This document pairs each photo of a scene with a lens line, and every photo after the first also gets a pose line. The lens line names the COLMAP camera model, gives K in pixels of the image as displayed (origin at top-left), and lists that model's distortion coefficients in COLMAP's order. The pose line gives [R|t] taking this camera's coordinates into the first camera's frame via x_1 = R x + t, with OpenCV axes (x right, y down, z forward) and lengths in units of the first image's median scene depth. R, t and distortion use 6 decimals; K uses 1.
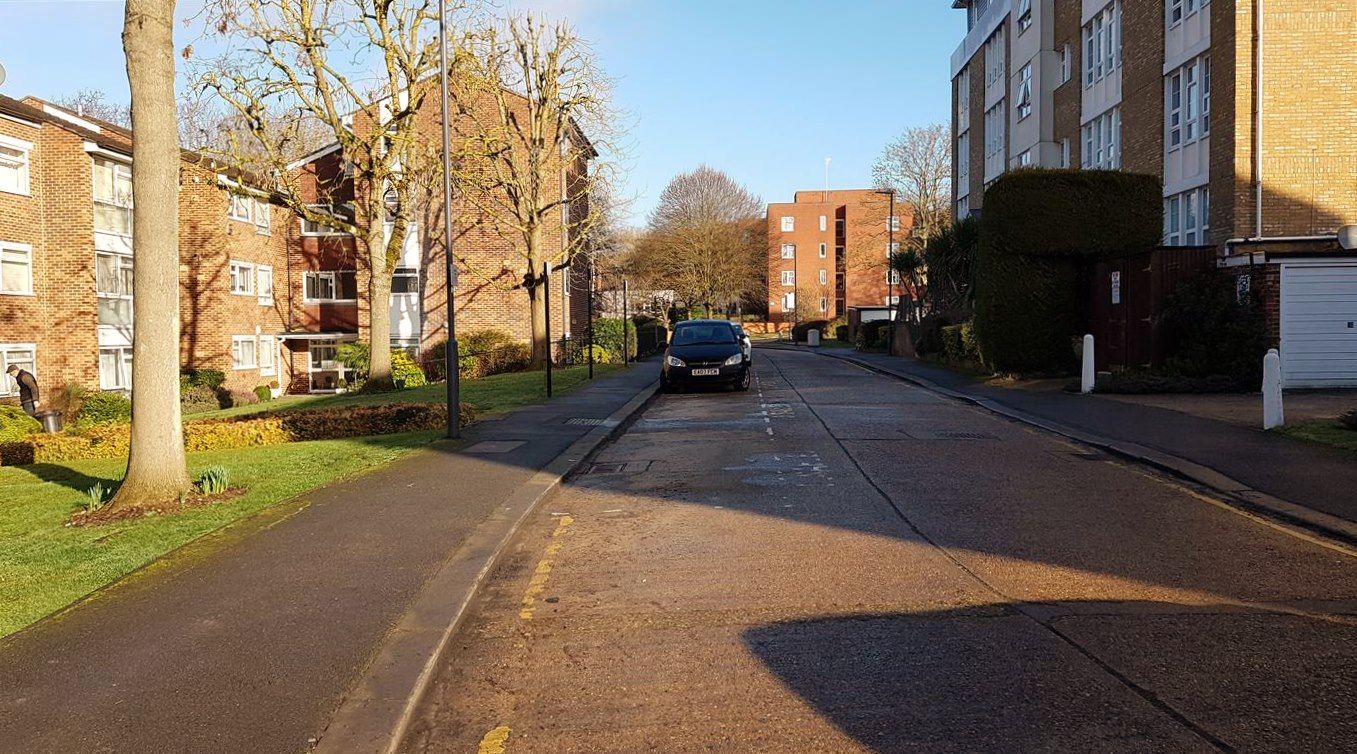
lens RADIAL K [[1104.7, 0, 678.5], [0, 1104.7, 374.6], [0, 0, 1]] dist [0.080641, -0.060723]
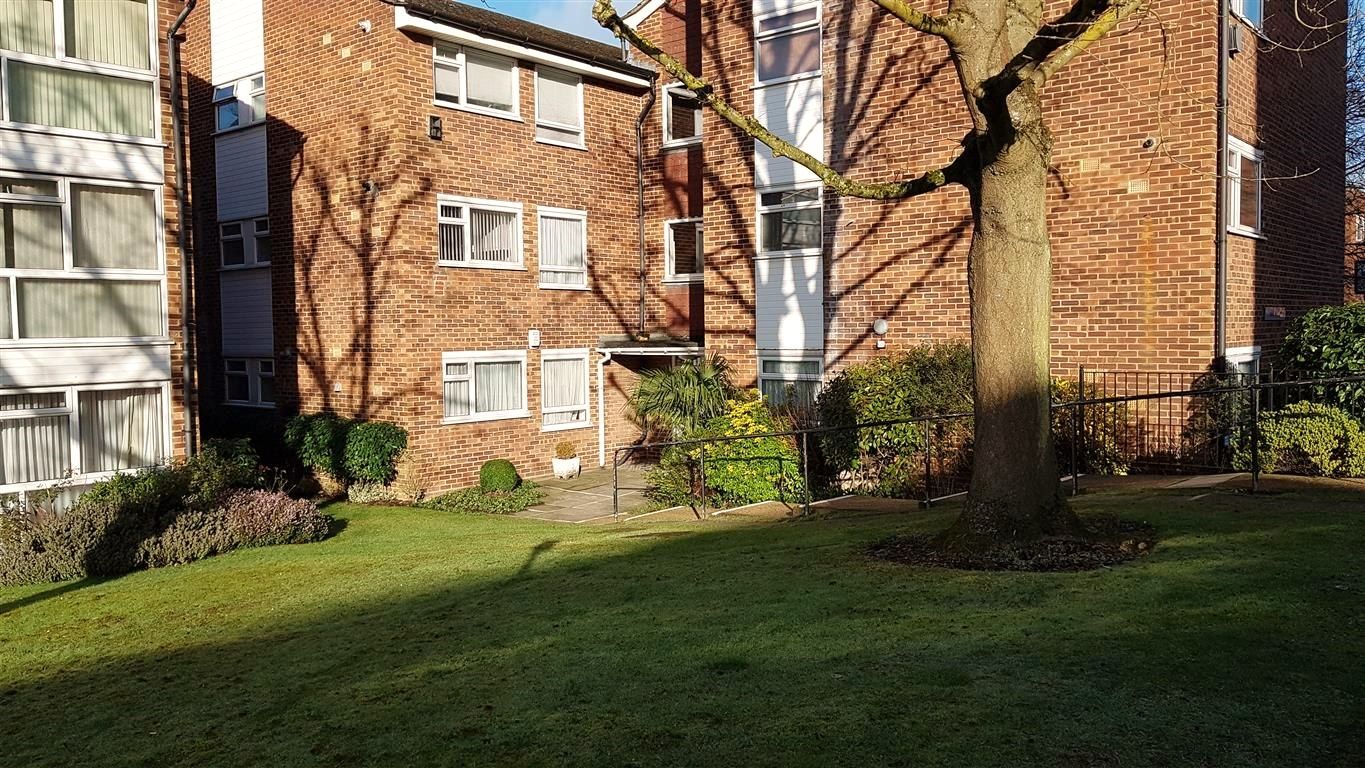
lens RADIAL K [[1111.2, 0, 648.6], [0, 1111.2, 388.7], [0, 0, 1]] dist [0.080641, -0.060723]
pose [[0.789904, 0.033850, -0.612296, -0.034059], [-0.019812, 0.999363, 0.029690, -0.033361], [0.612910, -0.011321, 0.790071, 0.641791]]
